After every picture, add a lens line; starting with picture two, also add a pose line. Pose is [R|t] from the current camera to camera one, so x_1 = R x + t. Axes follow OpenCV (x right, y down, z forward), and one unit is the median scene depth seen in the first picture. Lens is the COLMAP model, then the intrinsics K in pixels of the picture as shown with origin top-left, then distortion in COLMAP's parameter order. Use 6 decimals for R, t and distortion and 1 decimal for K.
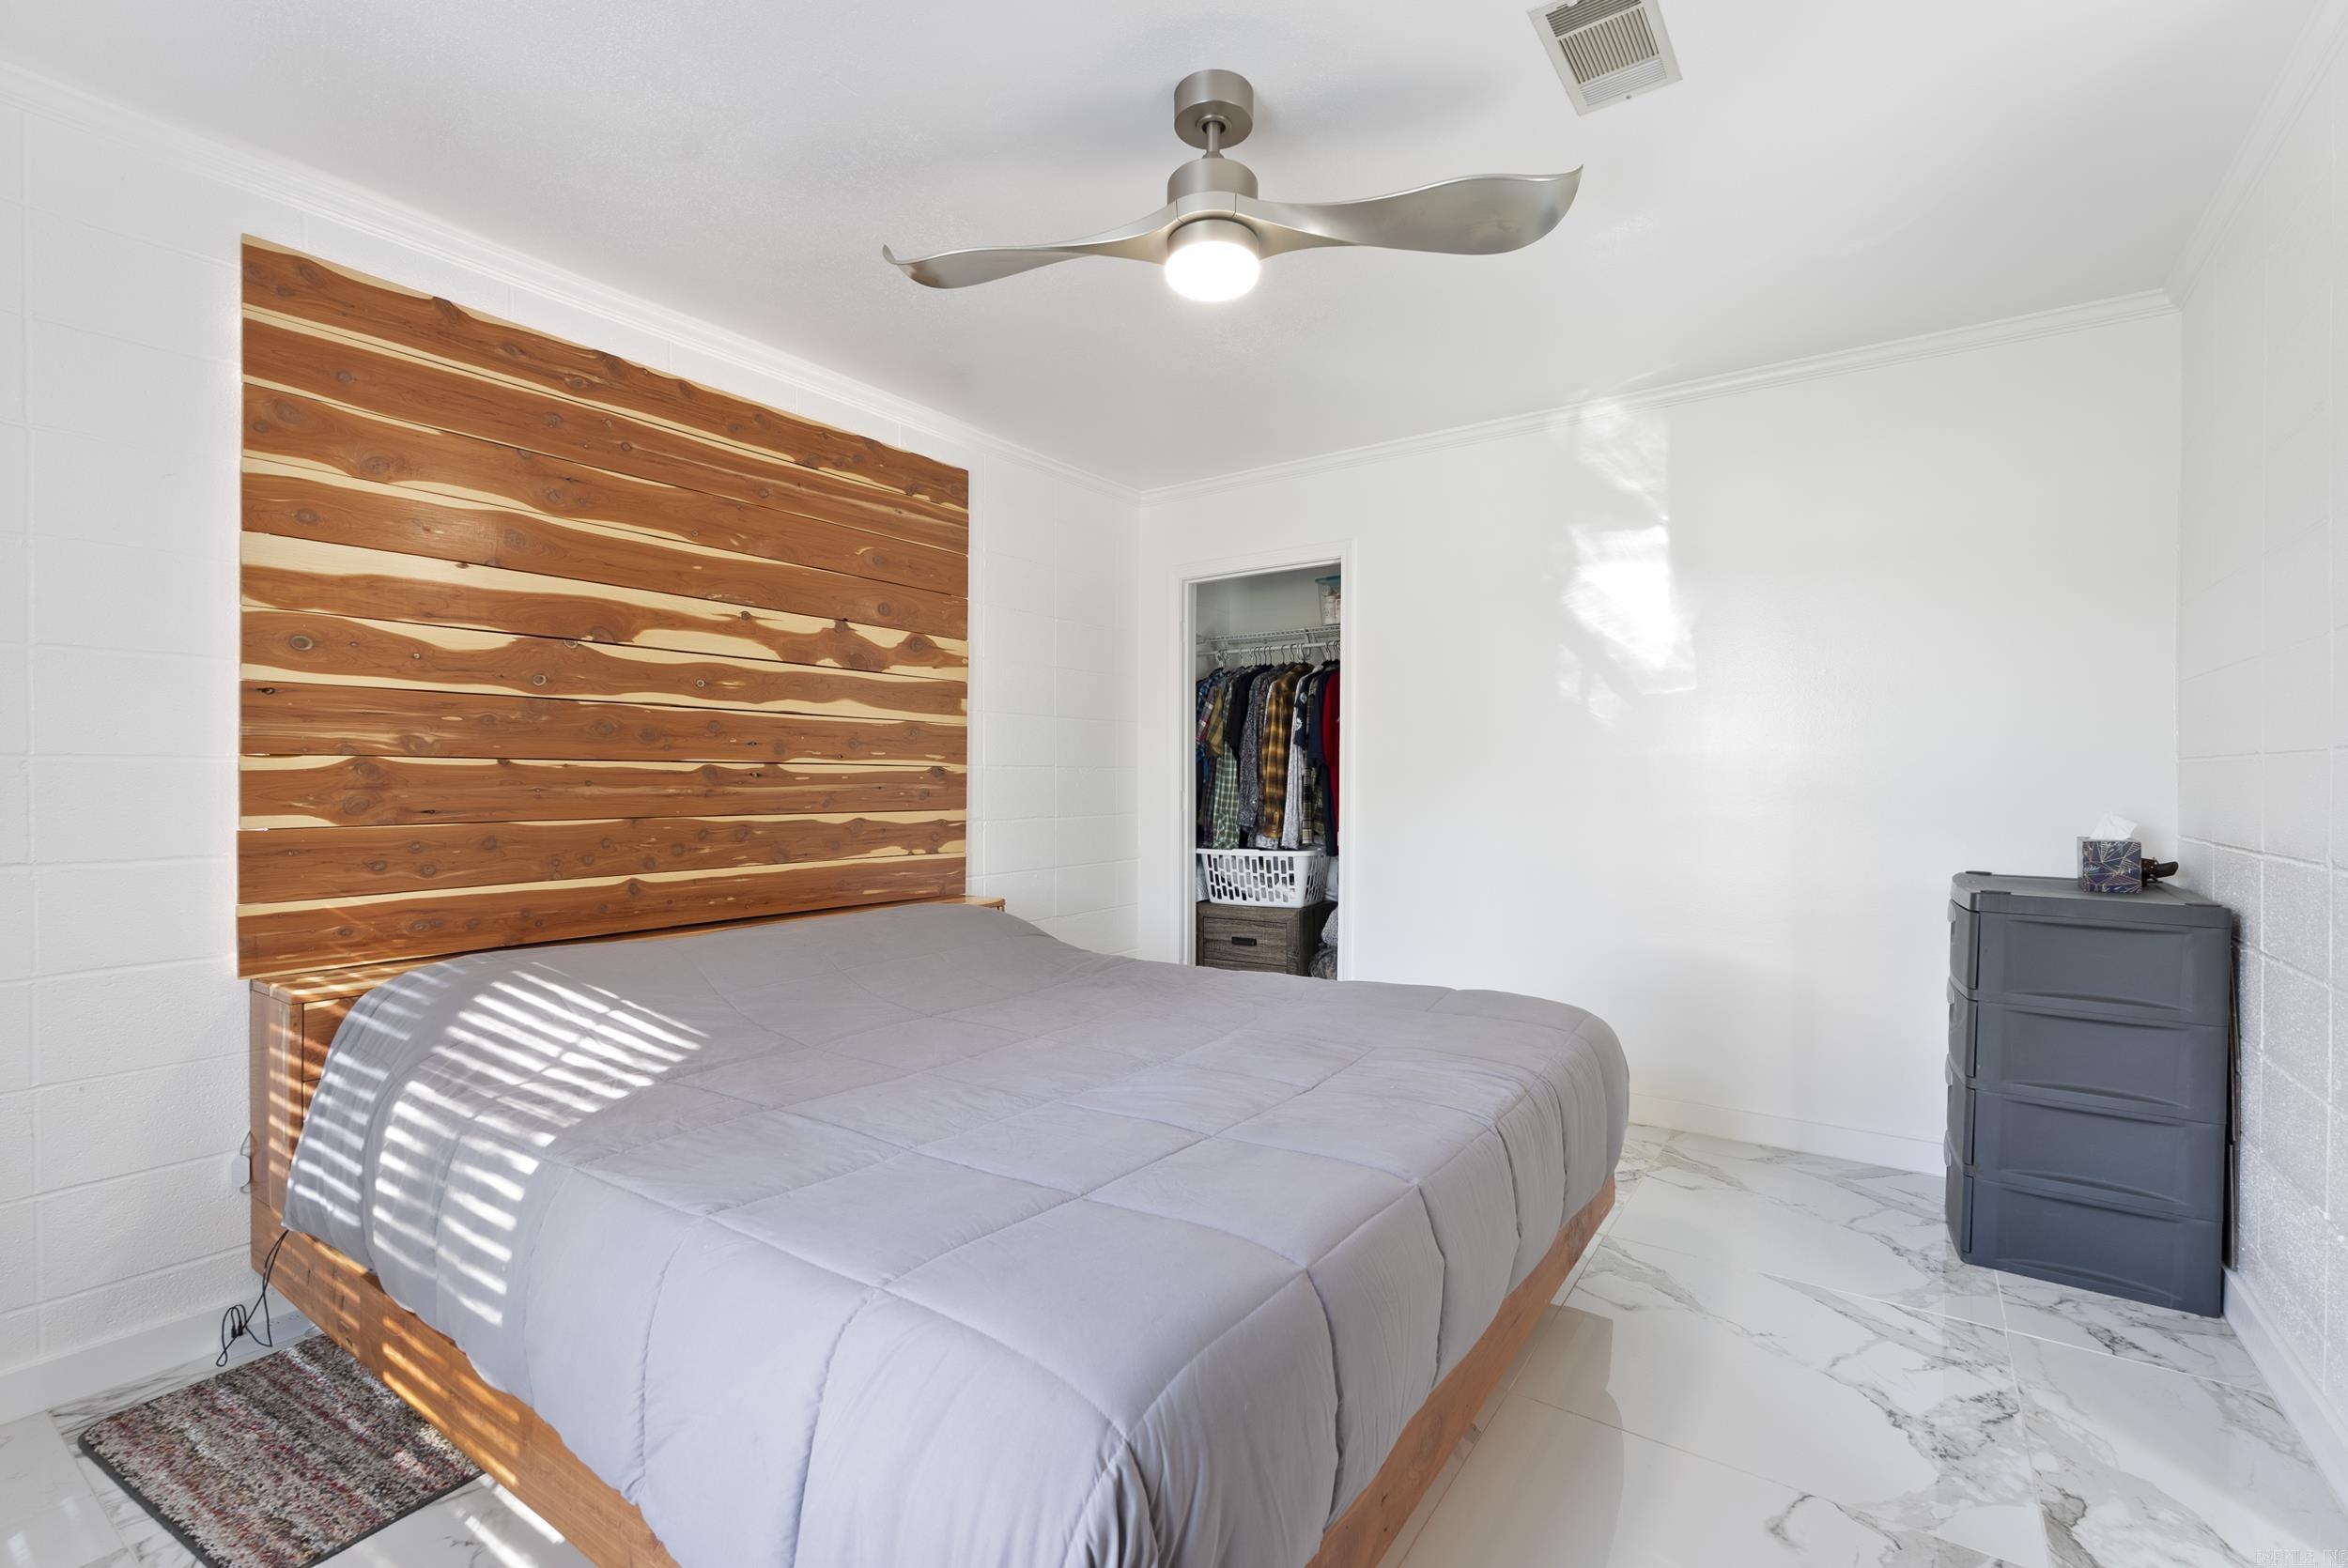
lens RADIAL K [[1042.4, 0, 1180.2], [0, 1042.4, 794.6], [0, 0, 1]] dist [-0.006635, -0.000092]
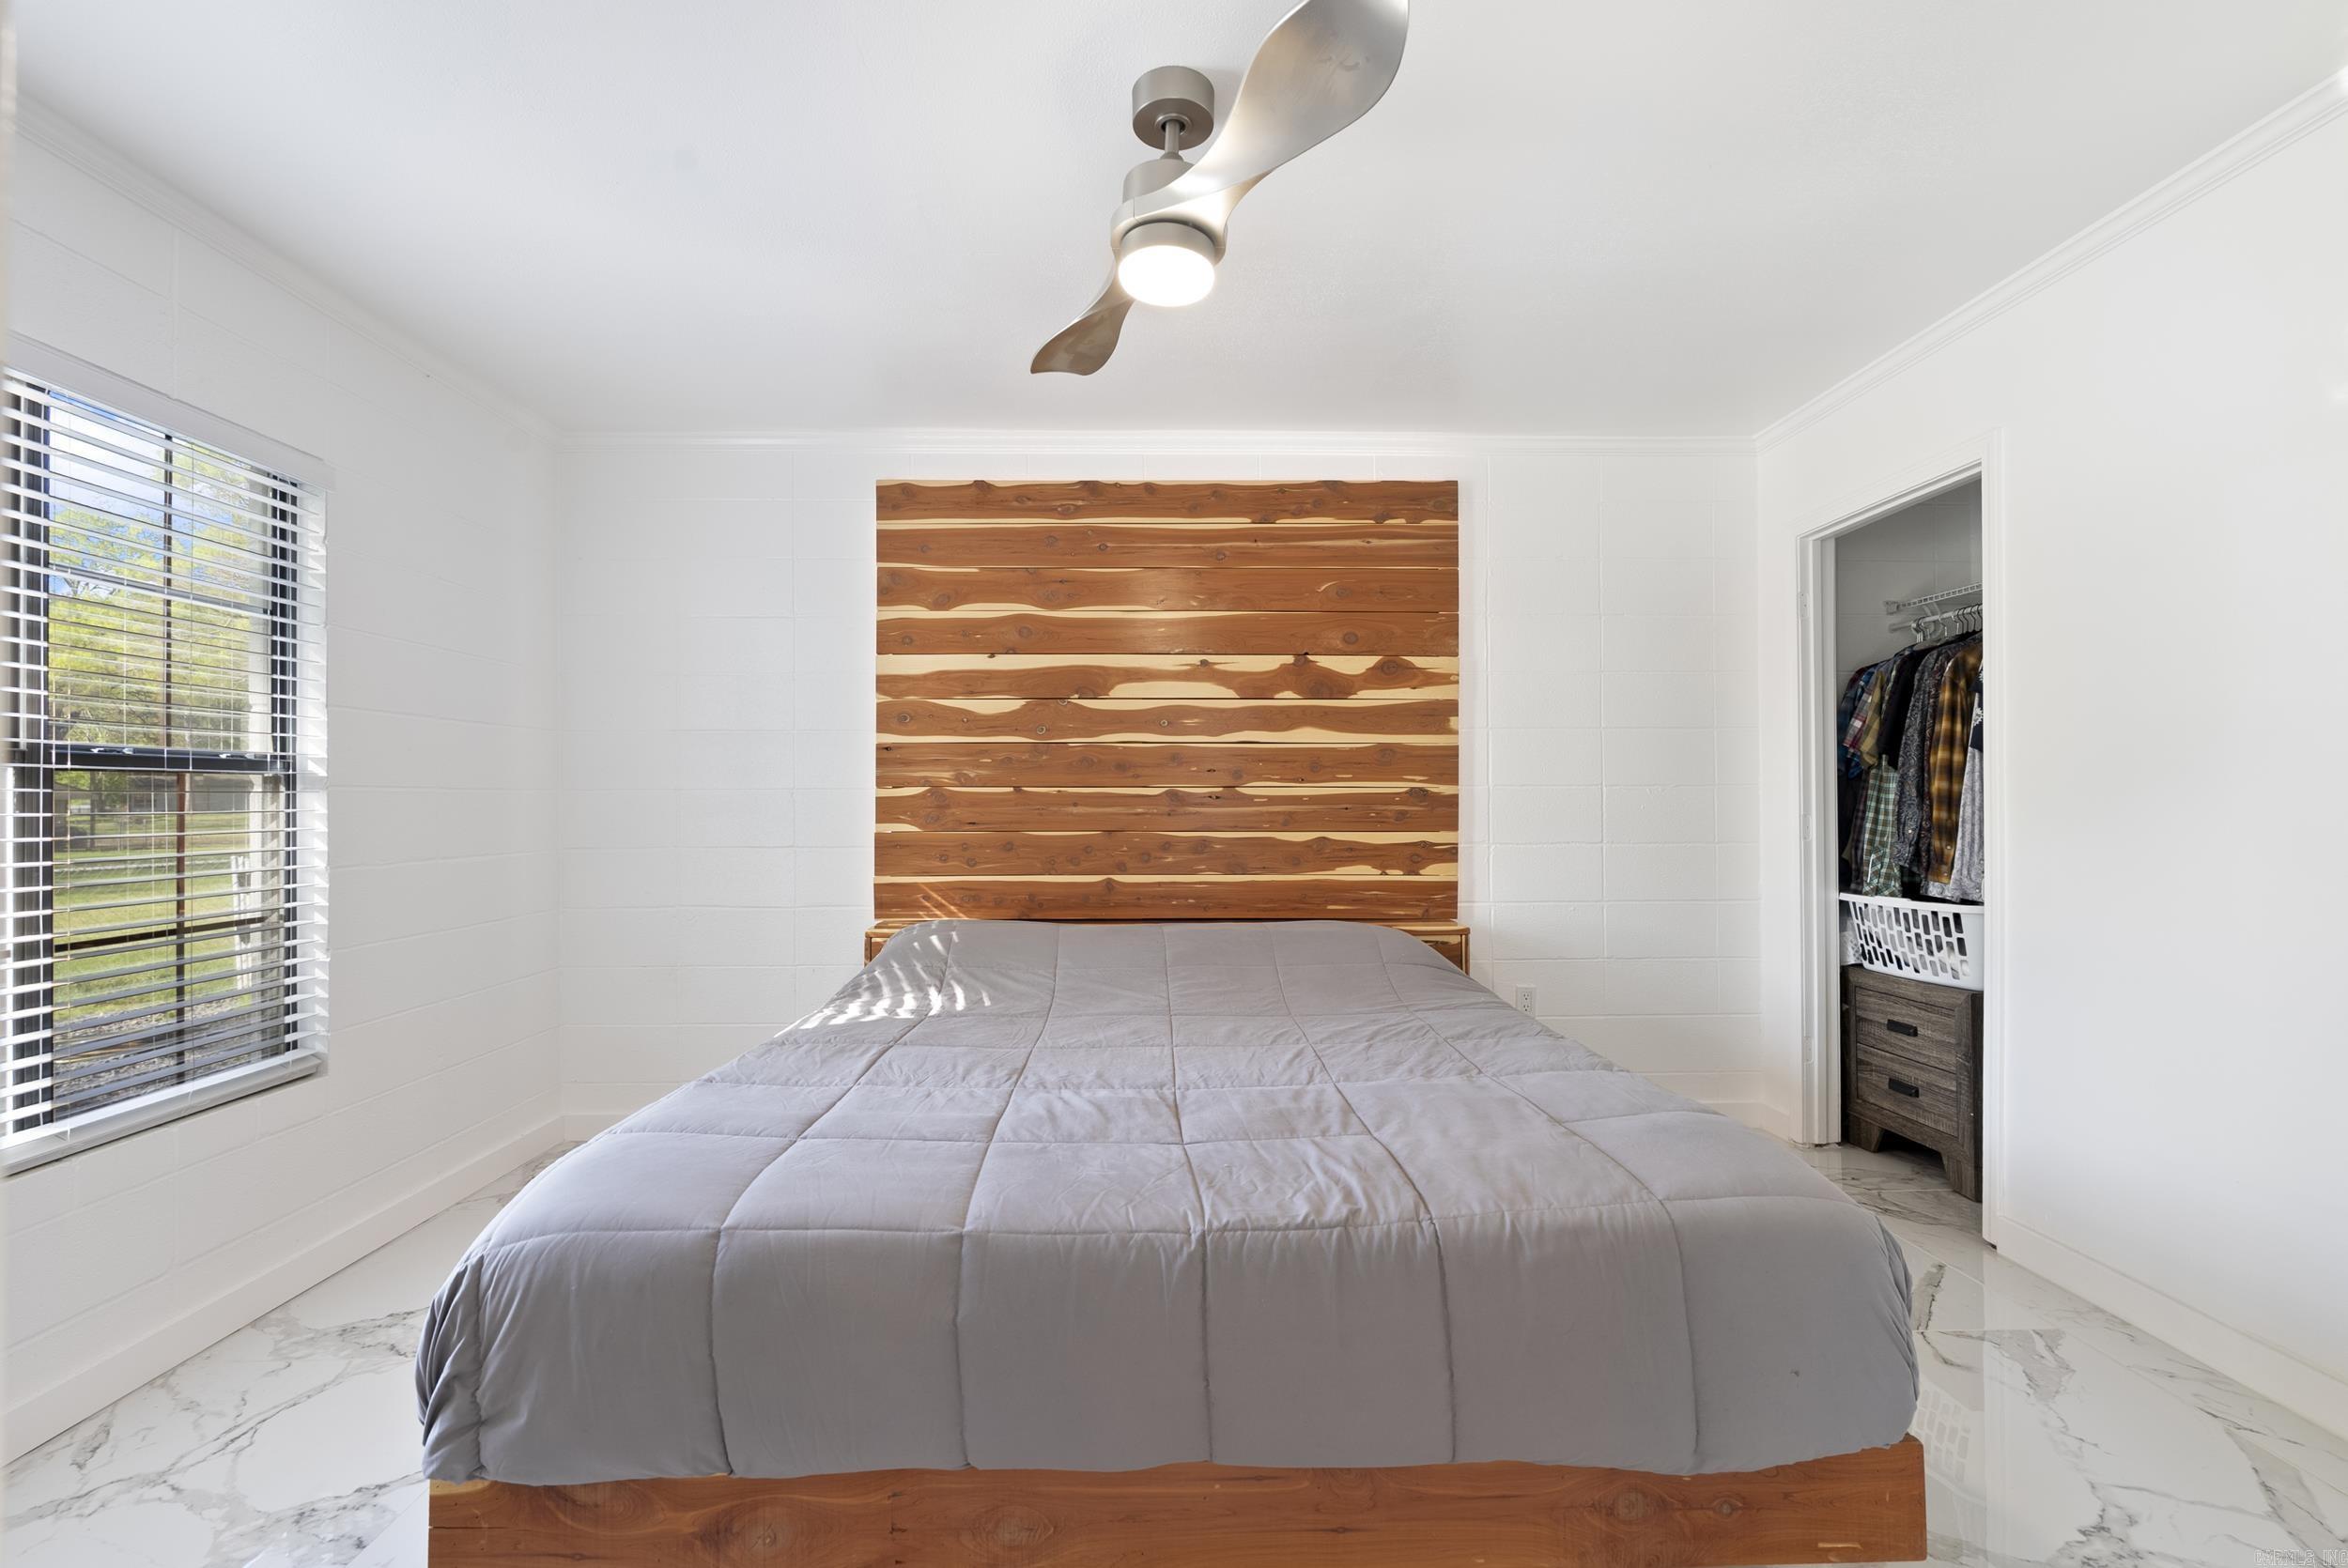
lens RADIAL K [[1032.1, 0, 1173.3], [0, 1032.1, 798.9], [0, 0, 1]] dist [-0.009402, 0.000143]
pose [[0.584003, -0.005734, -0.811731, 0.465618], [-0.009162, 0.999865, -0.013655, -0.000661], [0.811700, 0.015412, 0.583872, 0.260542]]
